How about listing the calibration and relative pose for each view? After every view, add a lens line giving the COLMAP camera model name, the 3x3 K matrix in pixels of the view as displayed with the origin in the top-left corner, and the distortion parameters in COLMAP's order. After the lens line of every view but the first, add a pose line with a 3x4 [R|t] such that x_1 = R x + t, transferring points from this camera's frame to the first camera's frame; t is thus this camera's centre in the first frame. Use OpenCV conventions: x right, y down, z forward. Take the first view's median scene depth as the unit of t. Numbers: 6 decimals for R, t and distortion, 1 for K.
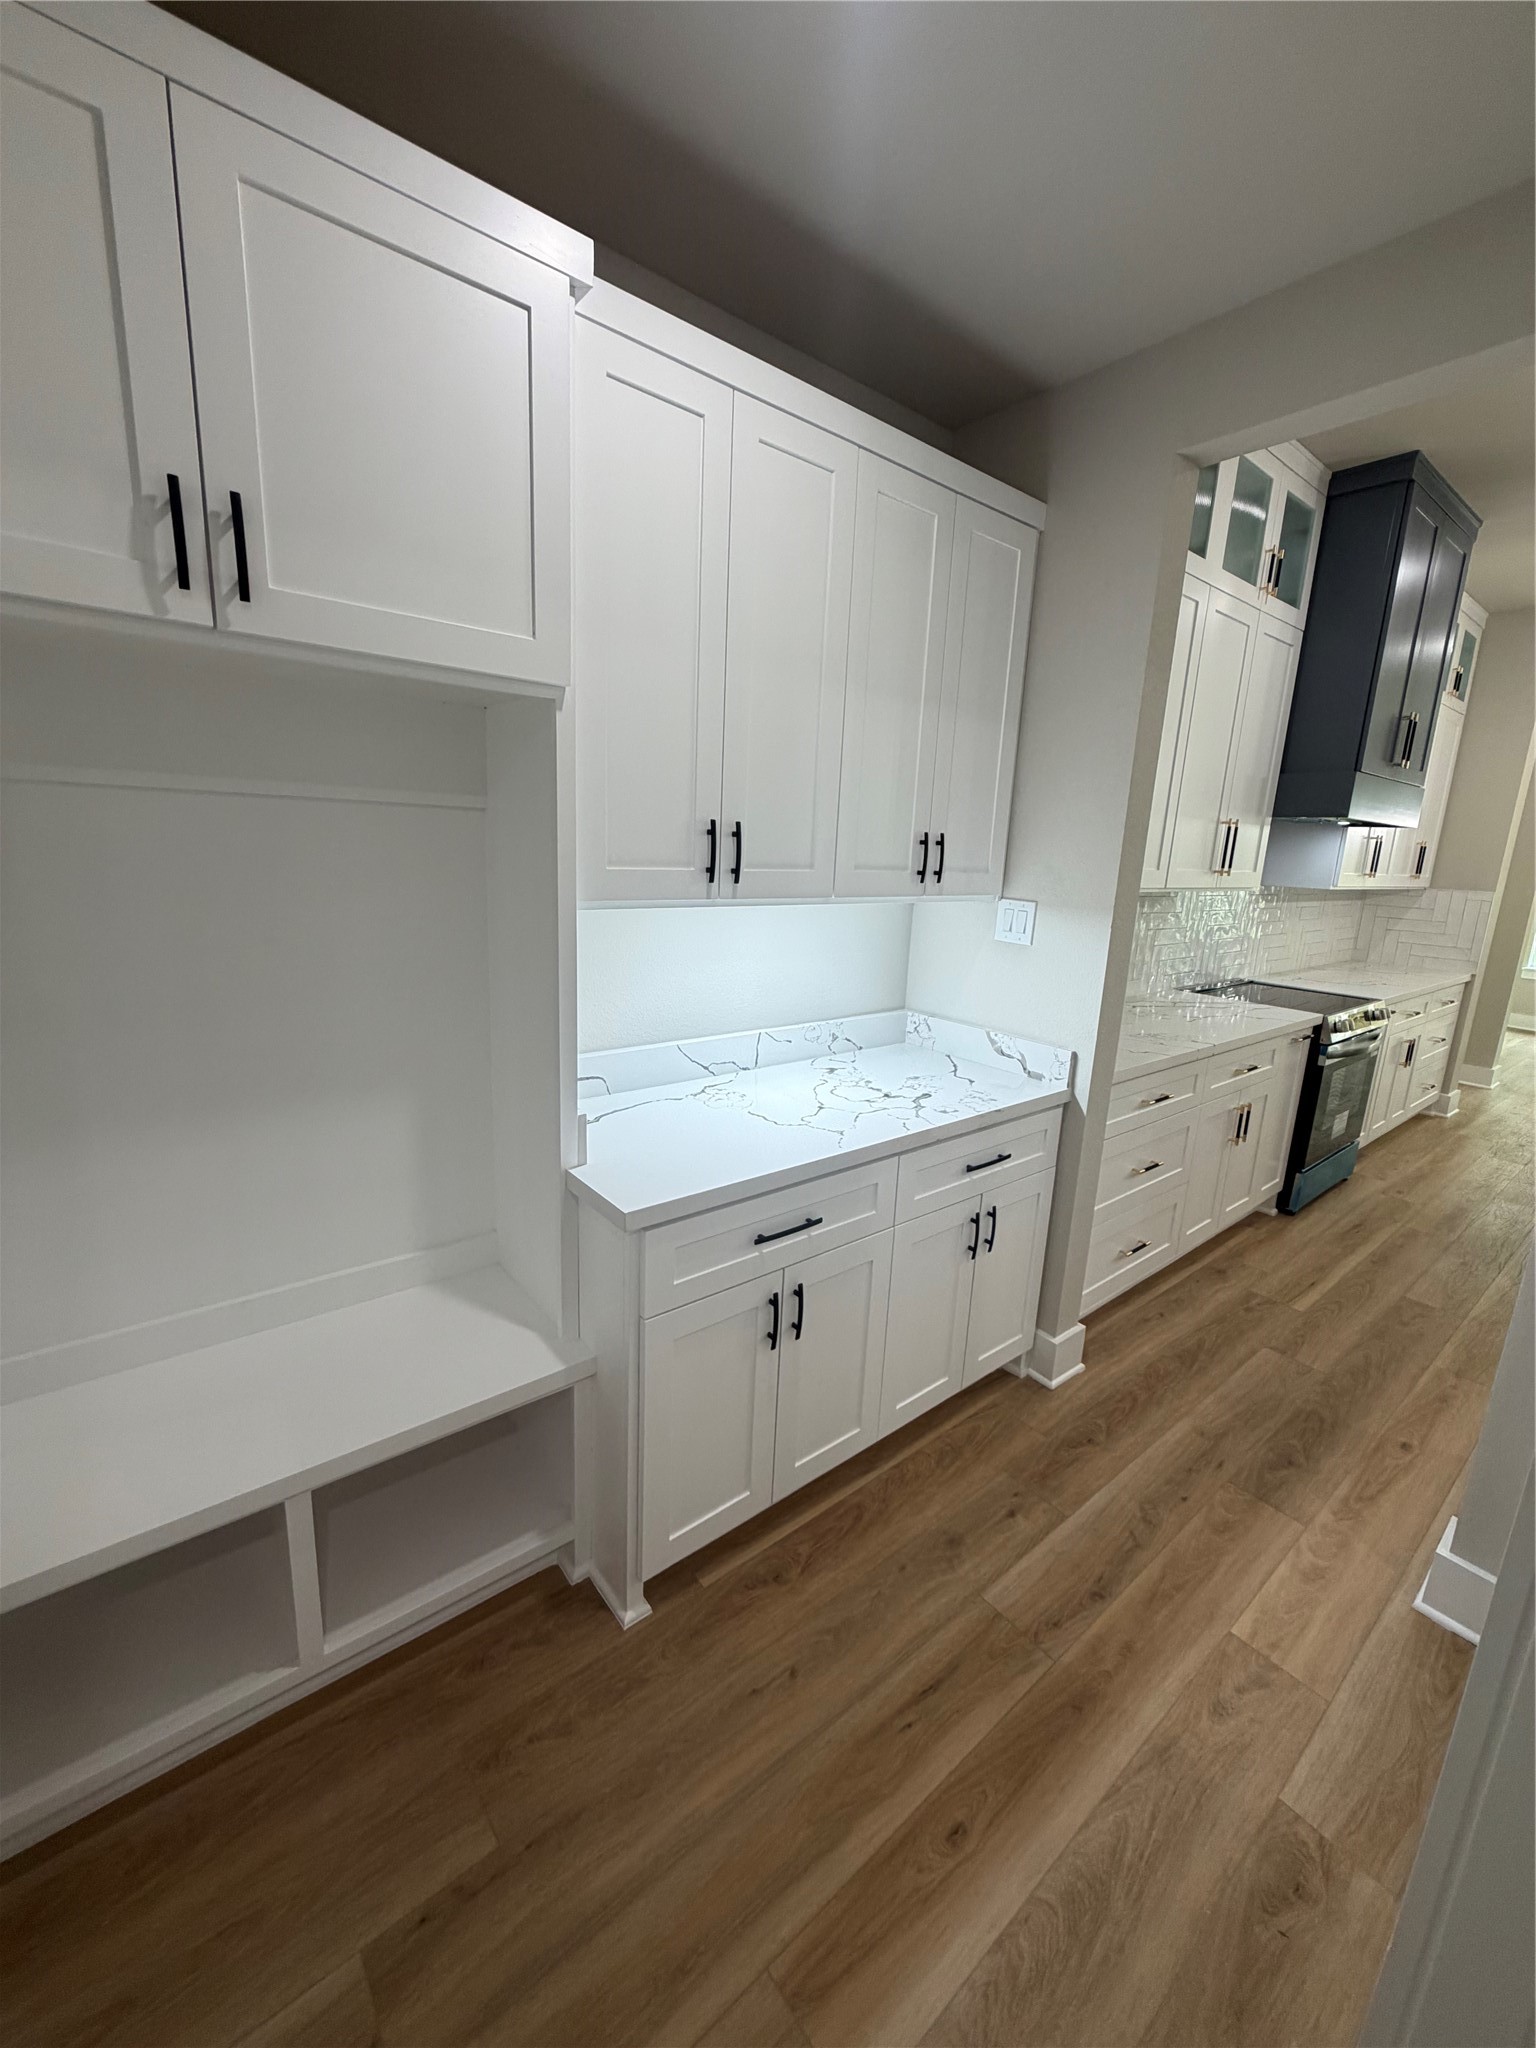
lens RADIAL K [[816.8, 0, 766.0], [0, 816.8, 1018.3], [0, 0, 1]] dist [-0.001705, 0.000522]
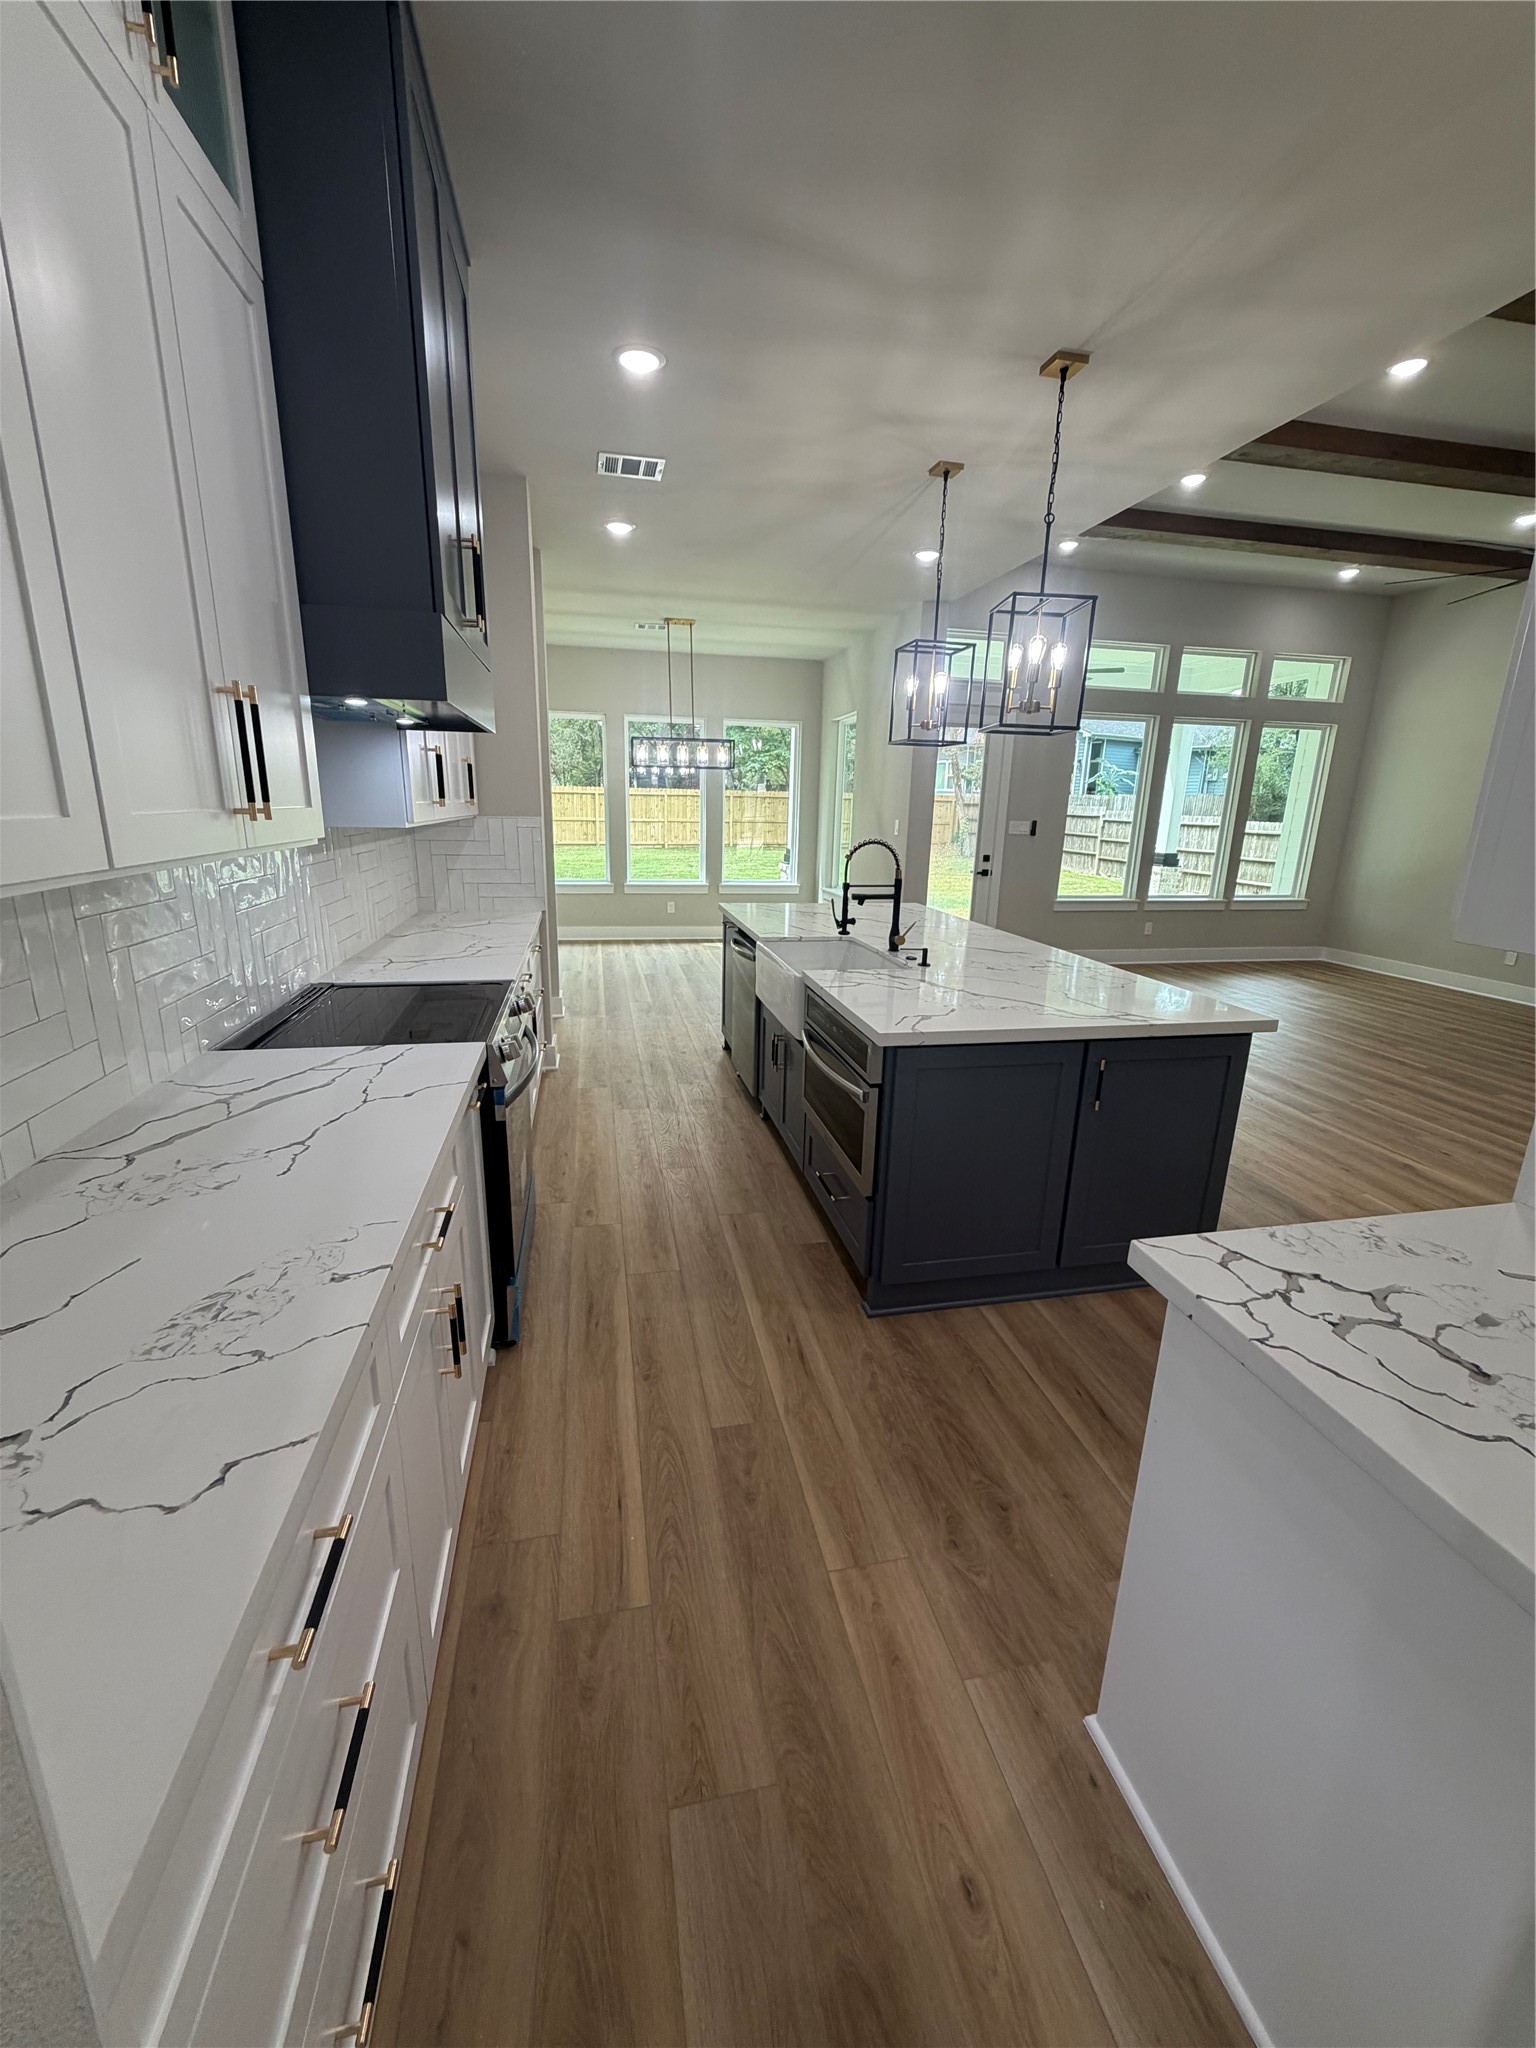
lens RADIAL K [[818.7, 0, 764.6], [0, 818.7, 1017.2], [0, 0, 1]] dist [-0.000167, 0.000381]
pose [[0.455543, -0.259761, 0.851472, 0.508837], [0.188900, 0.962905, 0.192693, -0.190142], [-0.869941, 0.073063, 0.487714, 0.997181]]
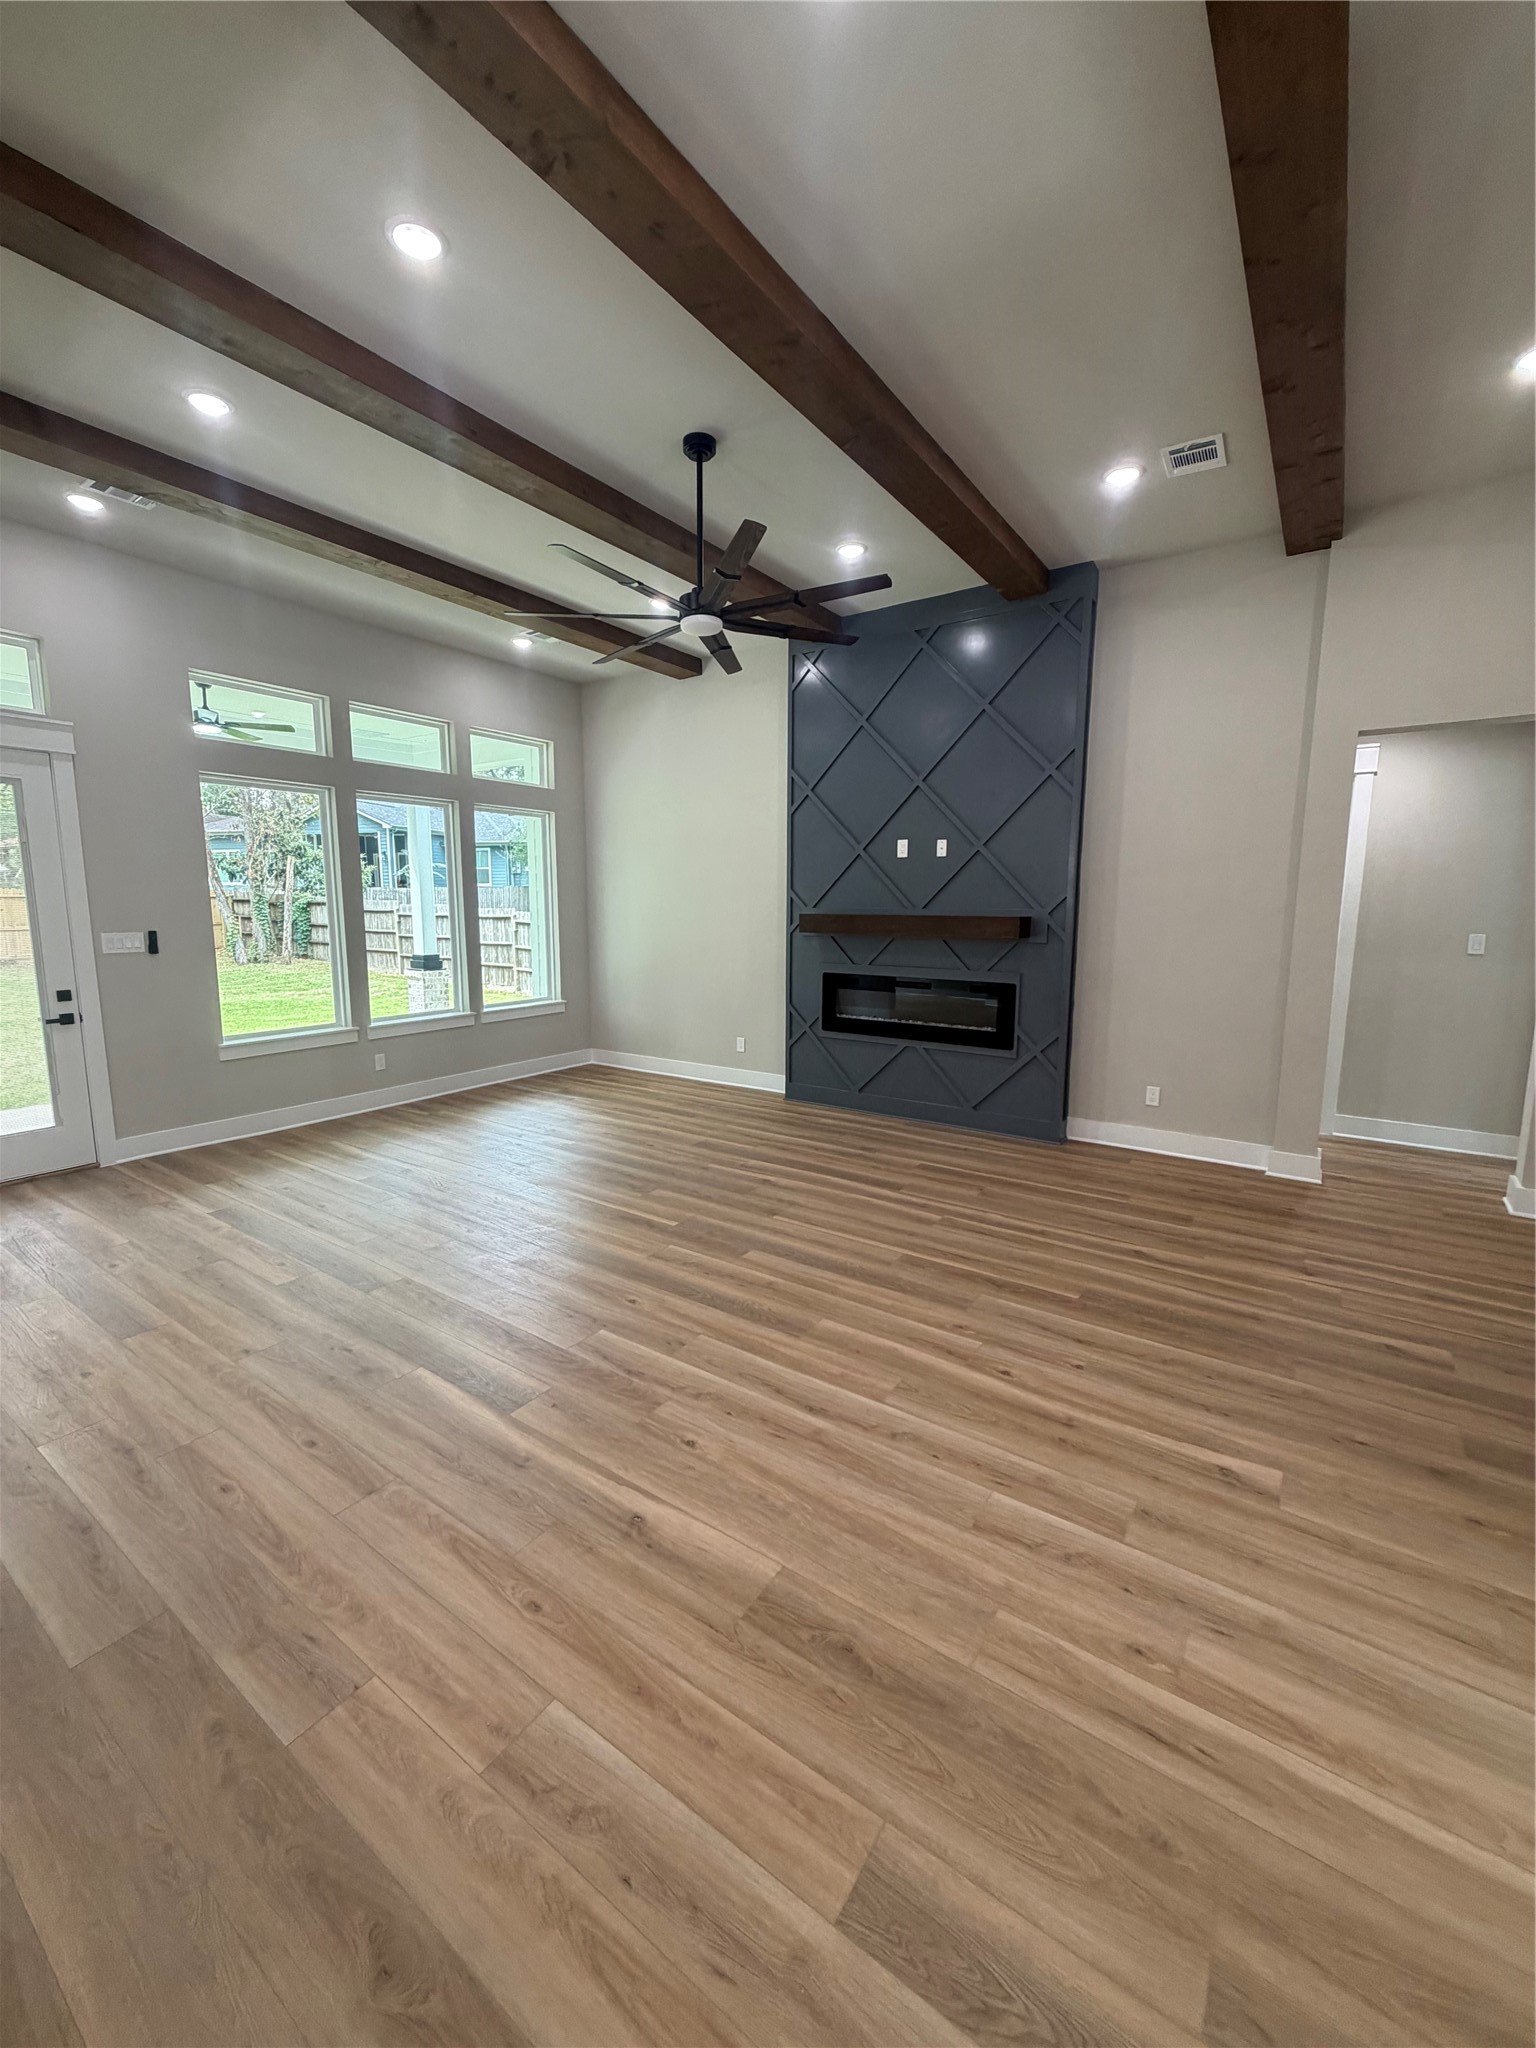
lens RADIAL K [[816.8, 0, 766.0], [0, 816.8, 1018.3], [0, 0, 1]] dist [-0.001705, 0.000522]
pose [[-0.280576, -0.180528, 0.942702, 1.852562], [0.192866, 0.951518, 0.239618, -0.066602], [-0.940255, 0.249046, -0.232155, 0.542499]]
